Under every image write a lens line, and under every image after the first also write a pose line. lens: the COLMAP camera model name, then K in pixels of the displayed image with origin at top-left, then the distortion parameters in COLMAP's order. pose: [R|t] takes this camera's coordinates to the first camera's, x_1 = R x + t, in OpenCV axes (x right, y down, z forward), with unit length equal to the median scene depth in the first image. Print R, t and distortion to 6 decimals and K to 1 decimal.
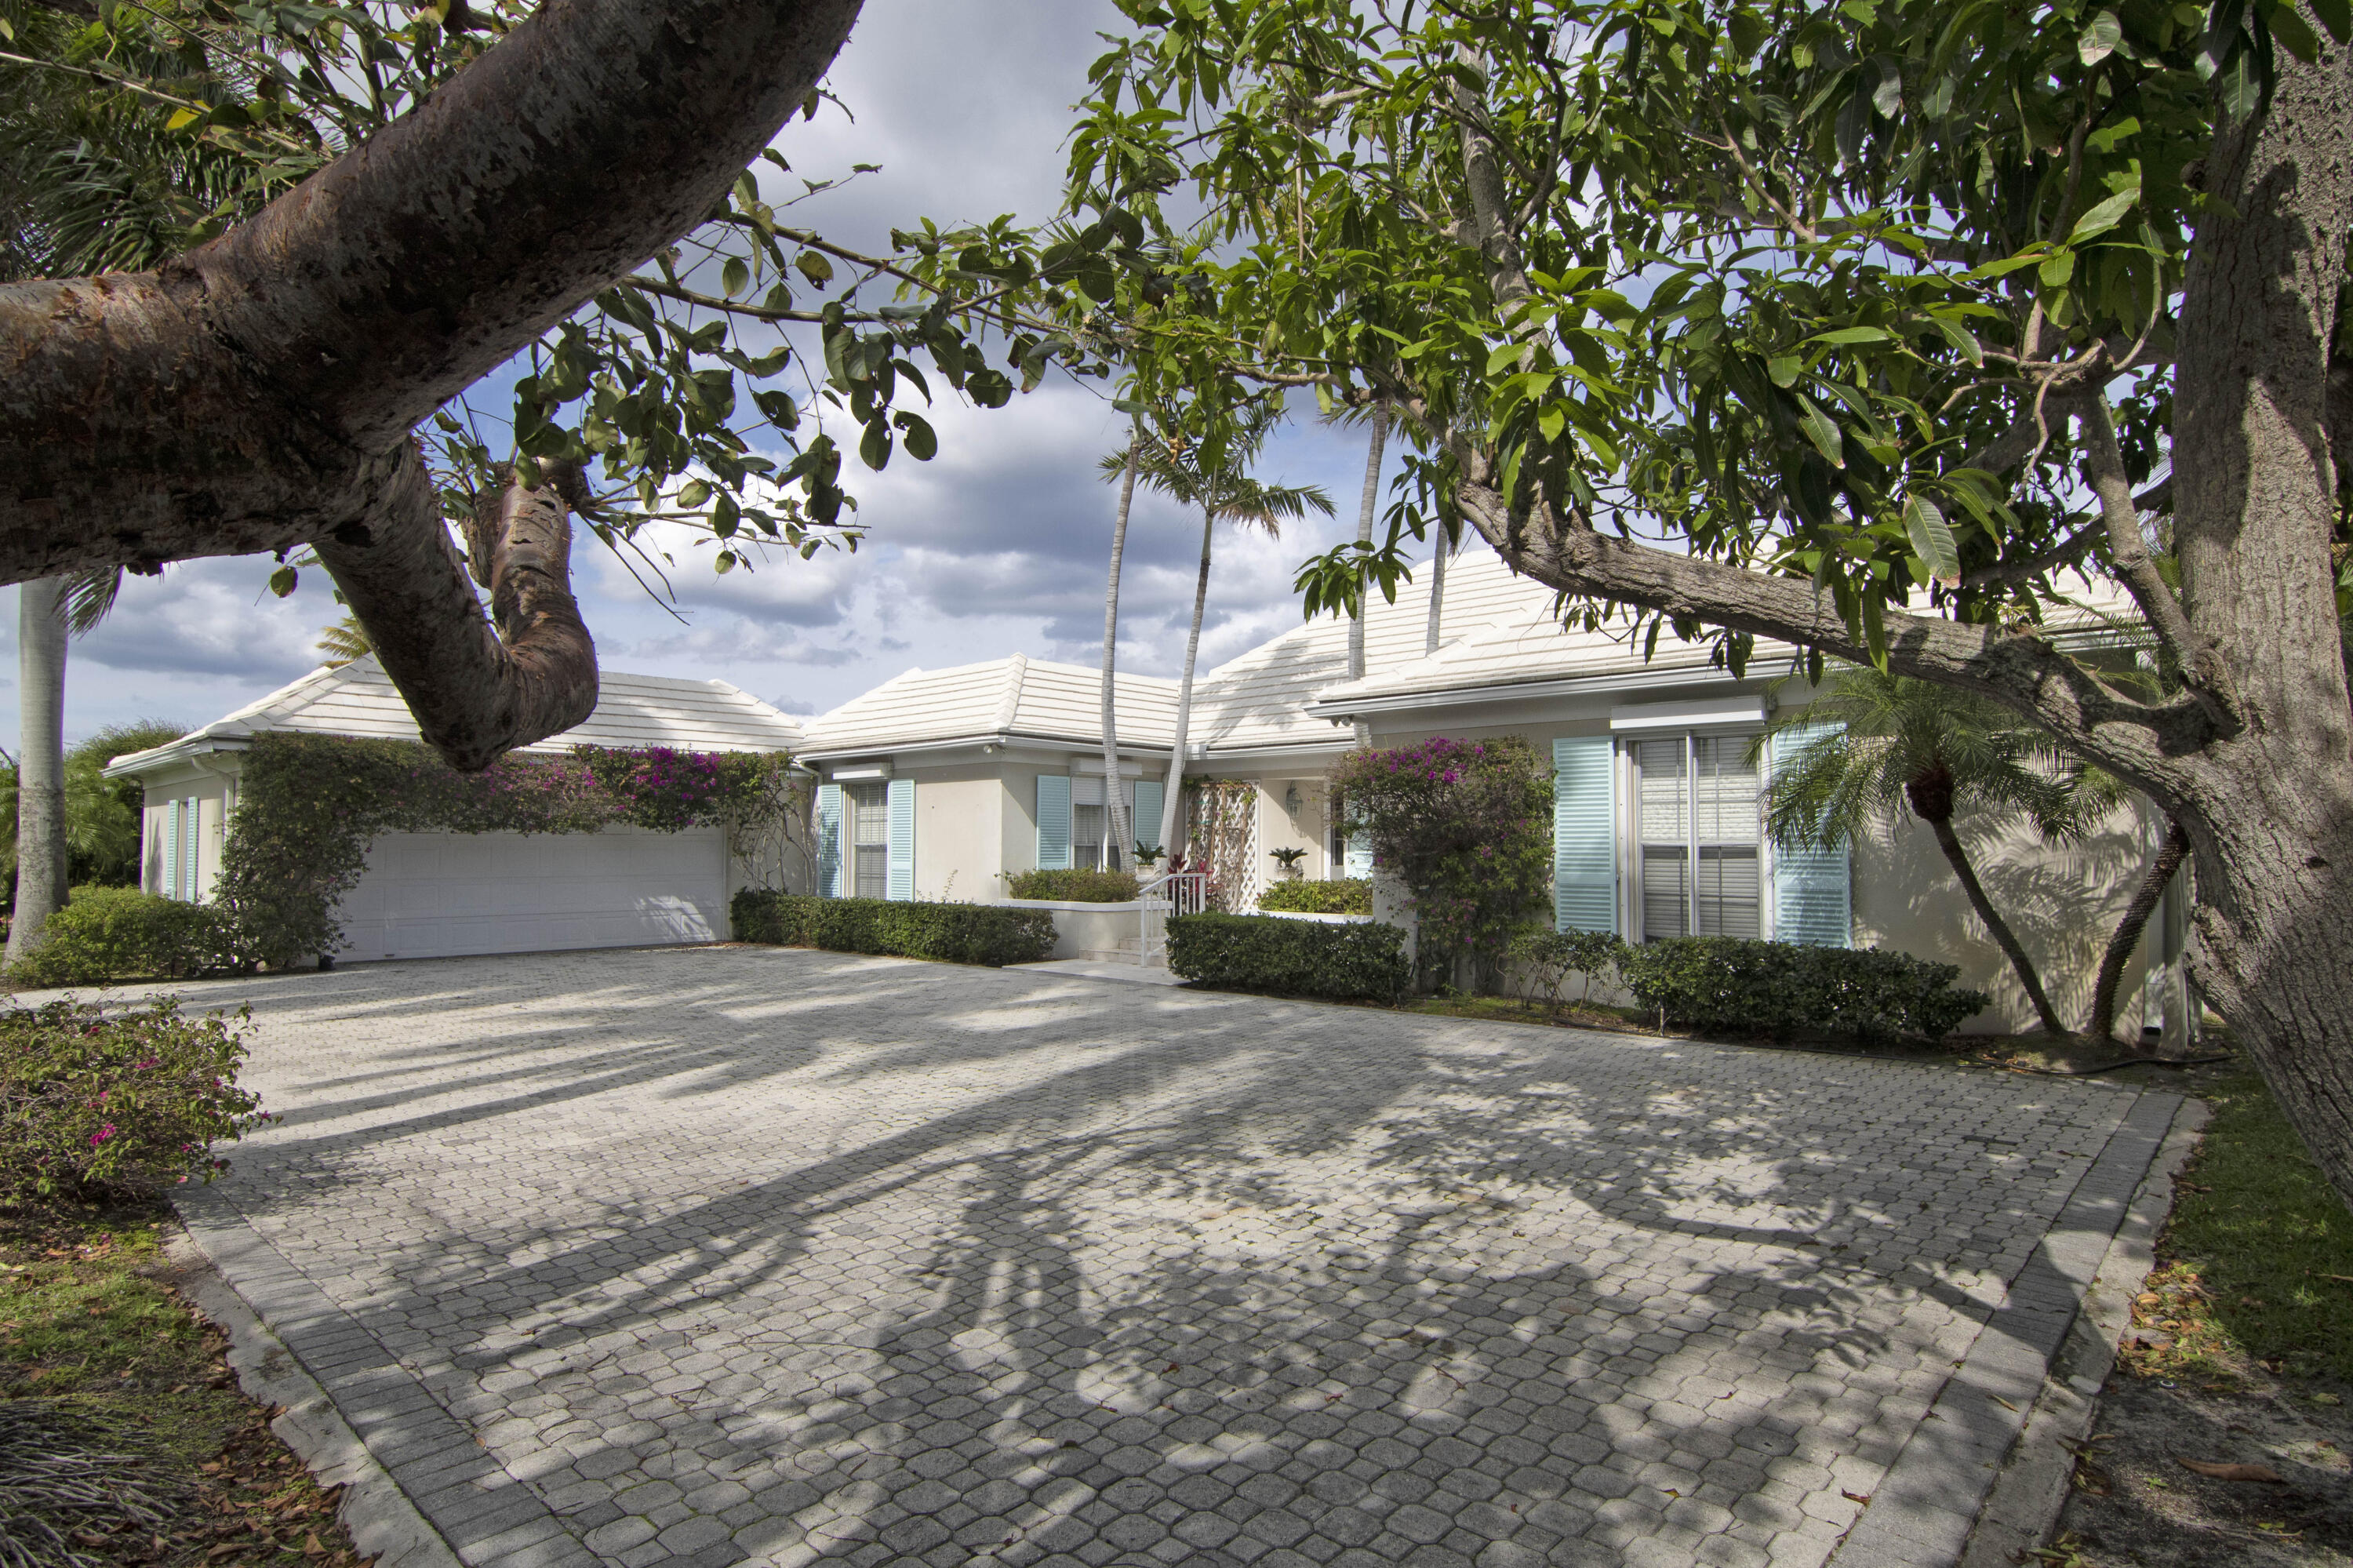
lens RADIAL K [[1201.4, 0, 1180.1], [0, 1201.4, 793.3], [0, 0, 1]] dist [0.002220, -0.015473]
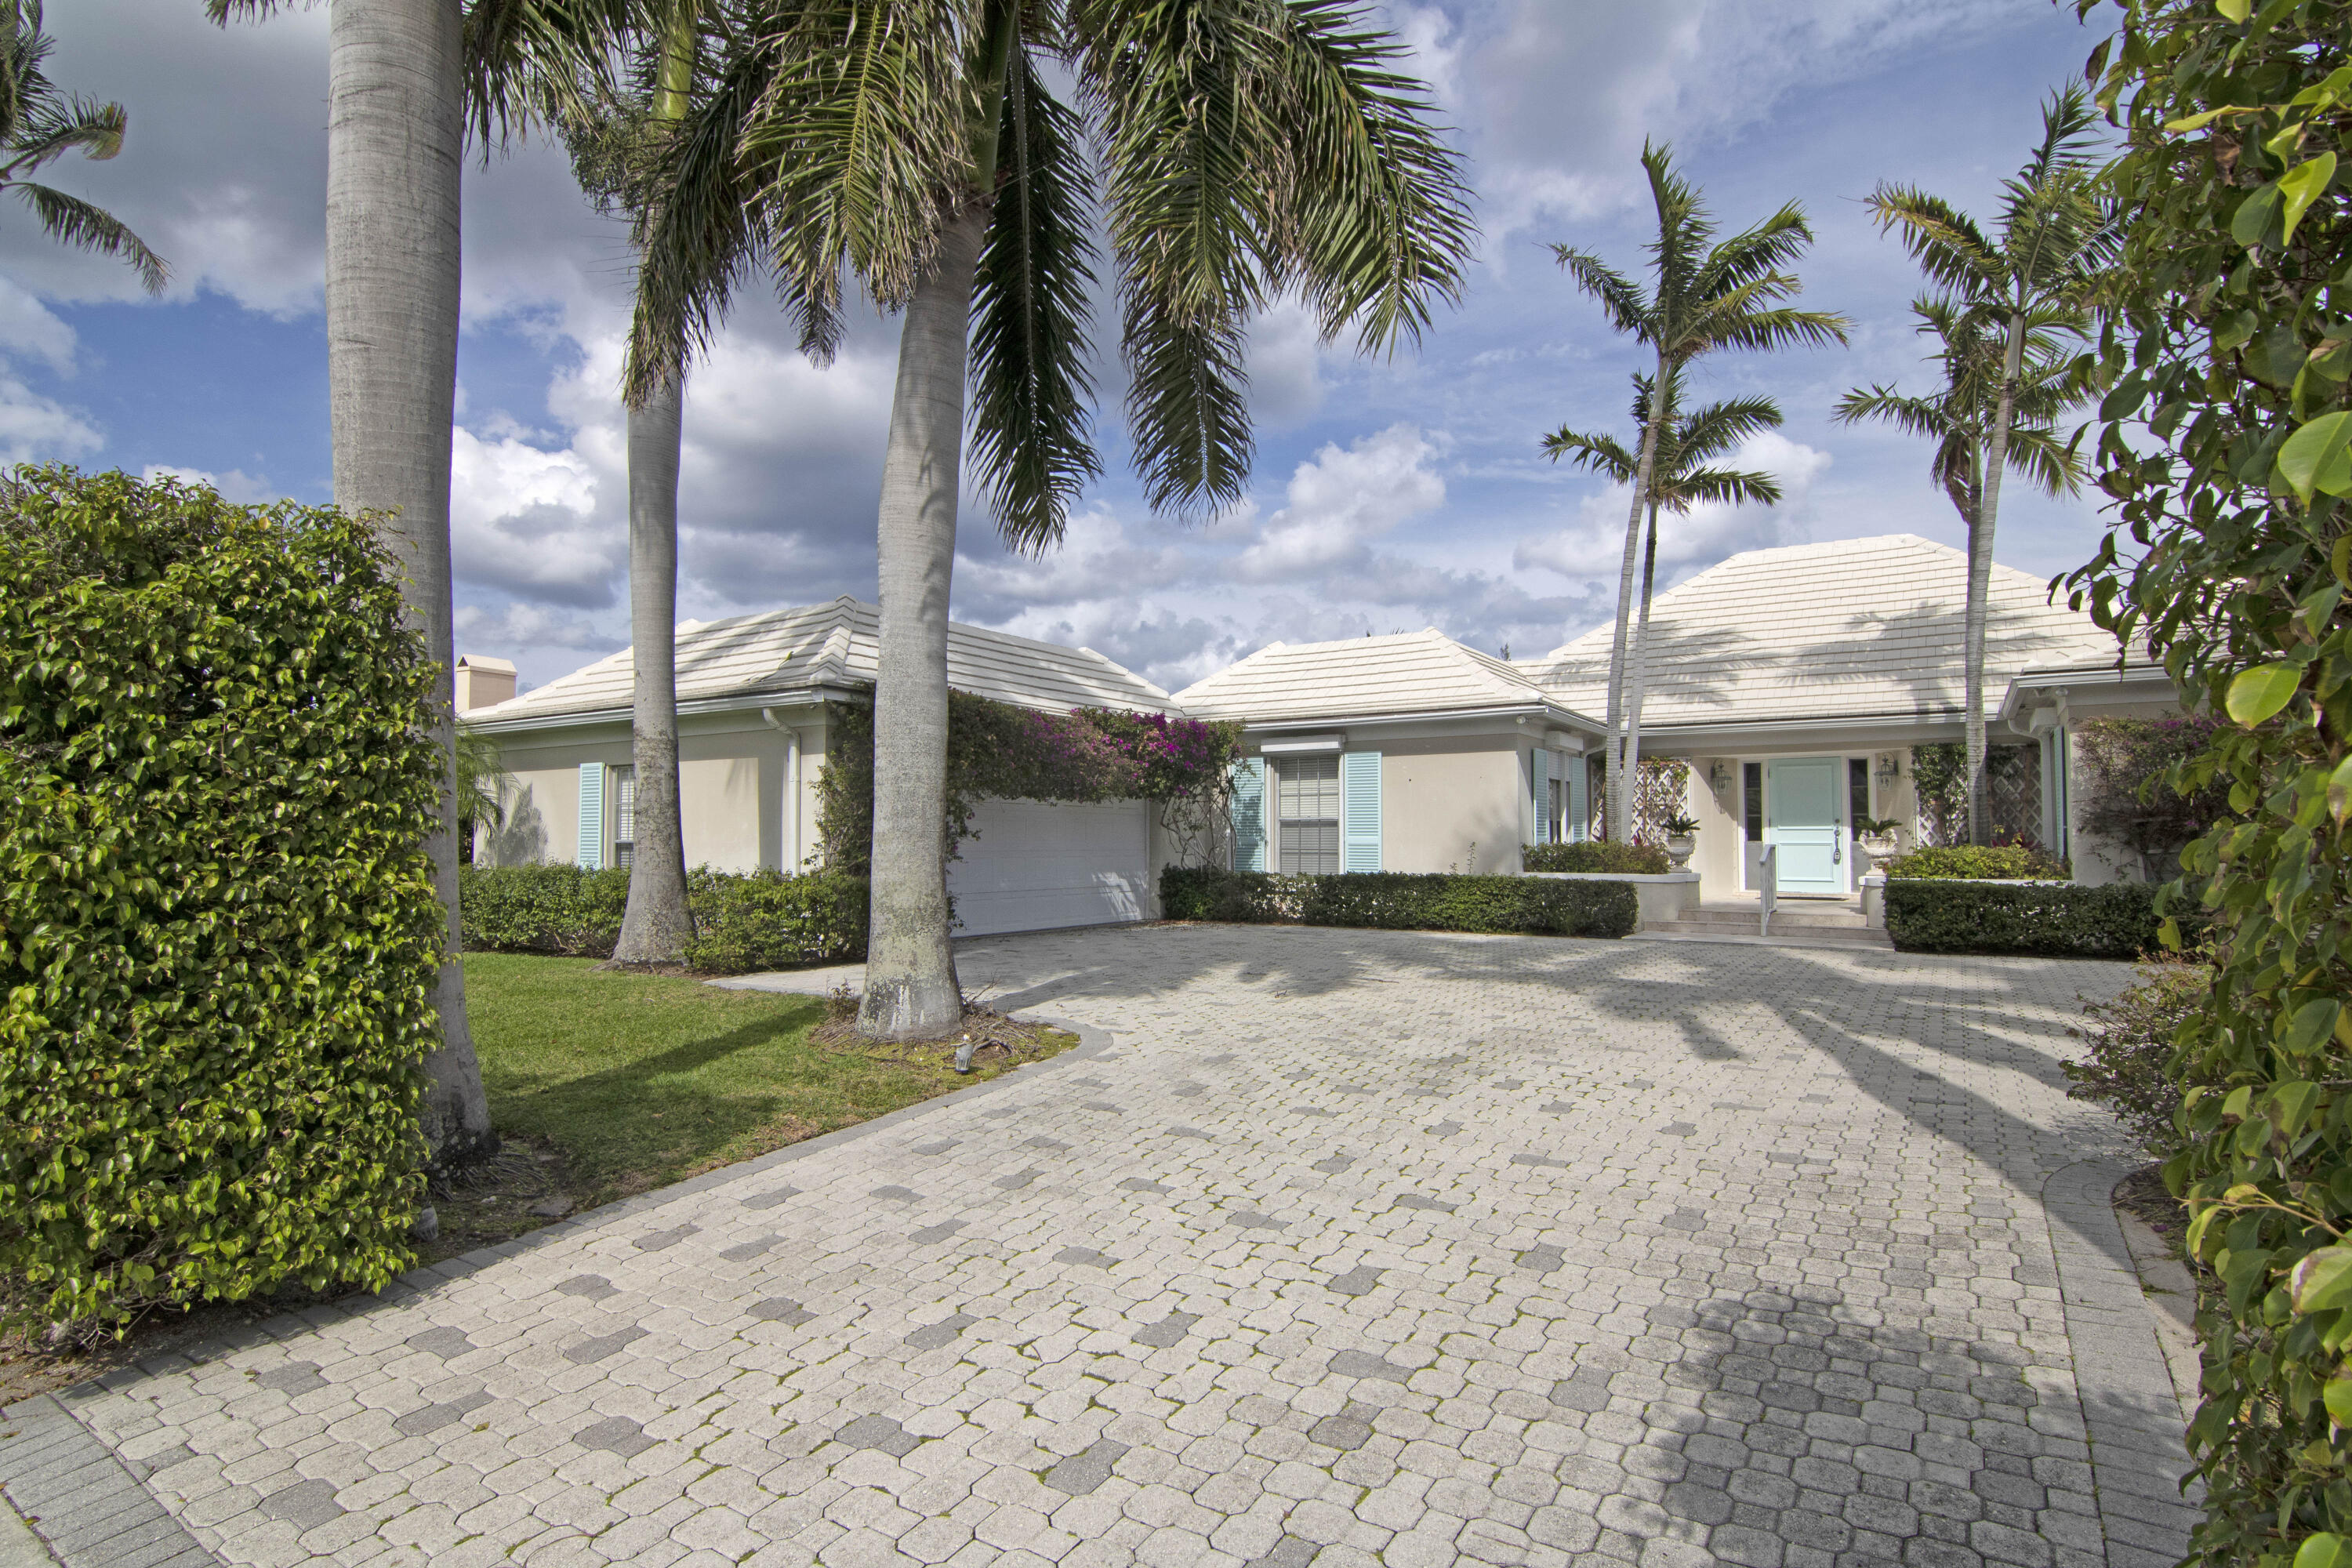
lens RADIAL K [[1199.2, 0, 1159.8], [0, 1199.2, 794.2], [0, 0, 1]] dist [0.004756, -0.021827]
pose [[0.989412, 0.007764, 0.144928, -1.758179], [-0.008077, 0.999966, 0.001572, 0.074302], [-0.144911, -0.002726, 0.989441, 0.200271]]
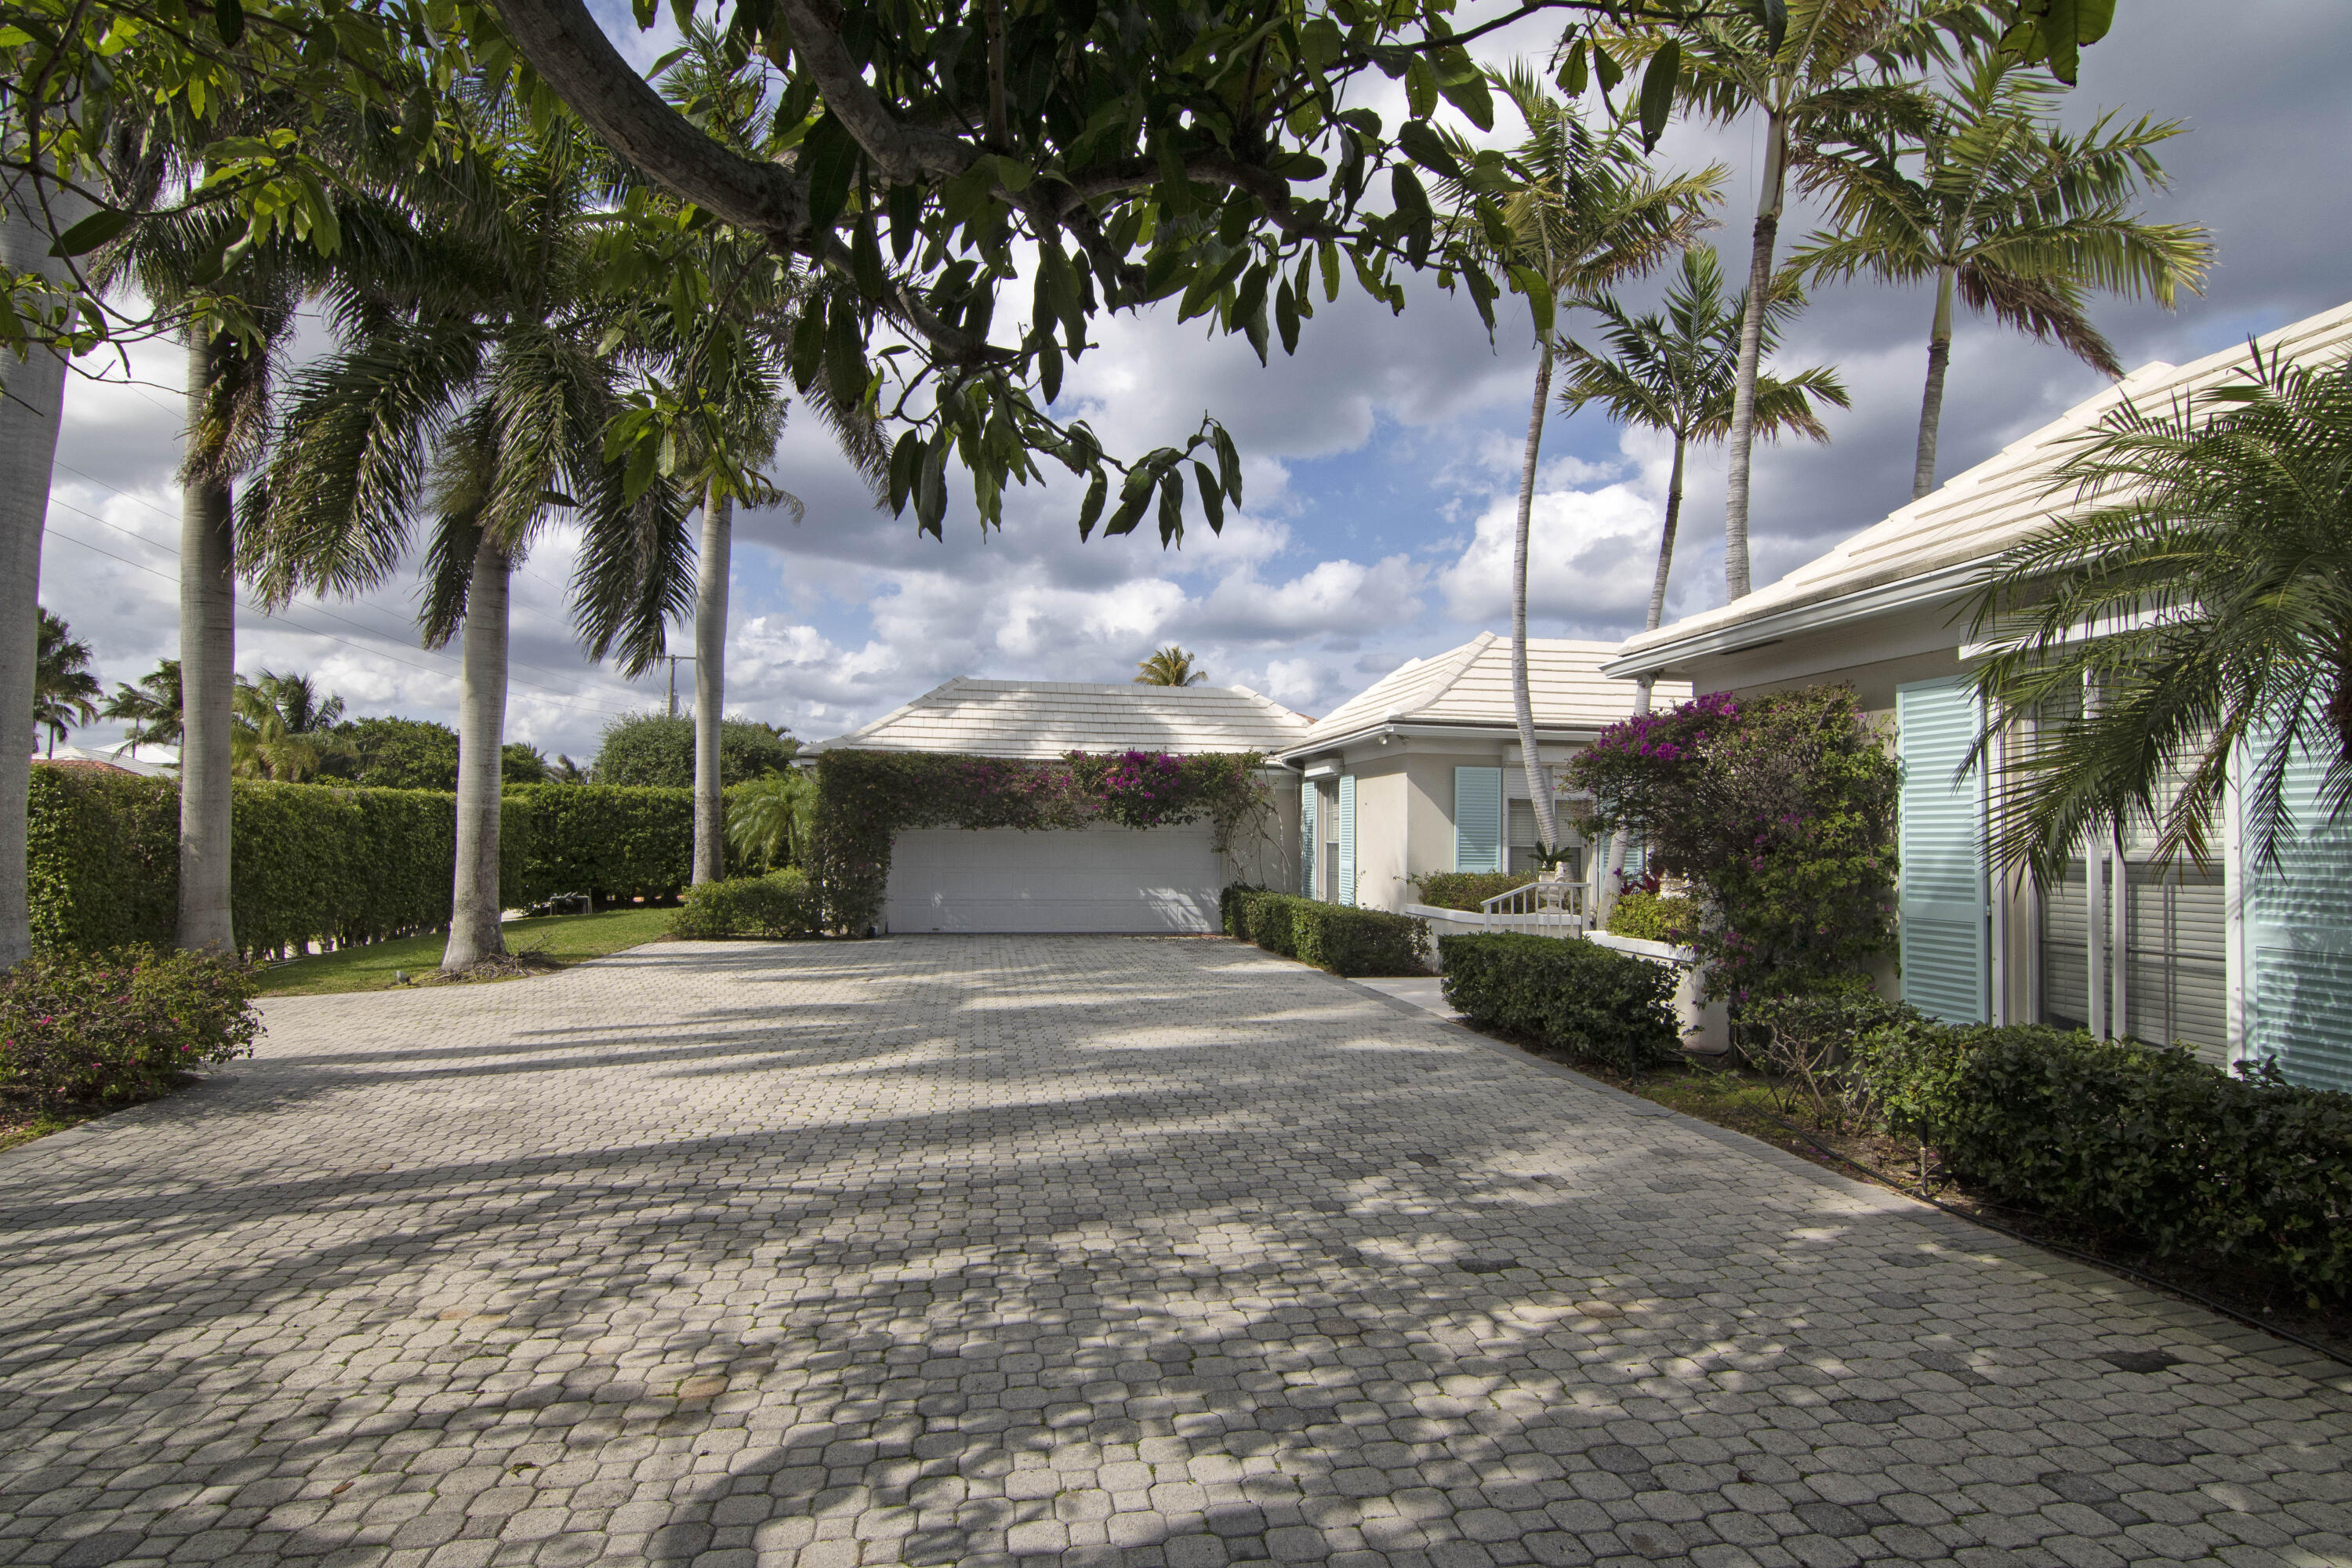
lens RADIAL K [[1170.2, 0, 1192.4], [0, 1170.2, 831.9], [0, 0, 1]] dist [0.001810, -0.010816]
pose [[0.790394, 0.004705, -0.612580, 0.792721], [0.017127, 0.999410, 0.029774, 0.013256], [0.612359, -0.034025, 0.789847, 0.621602]]
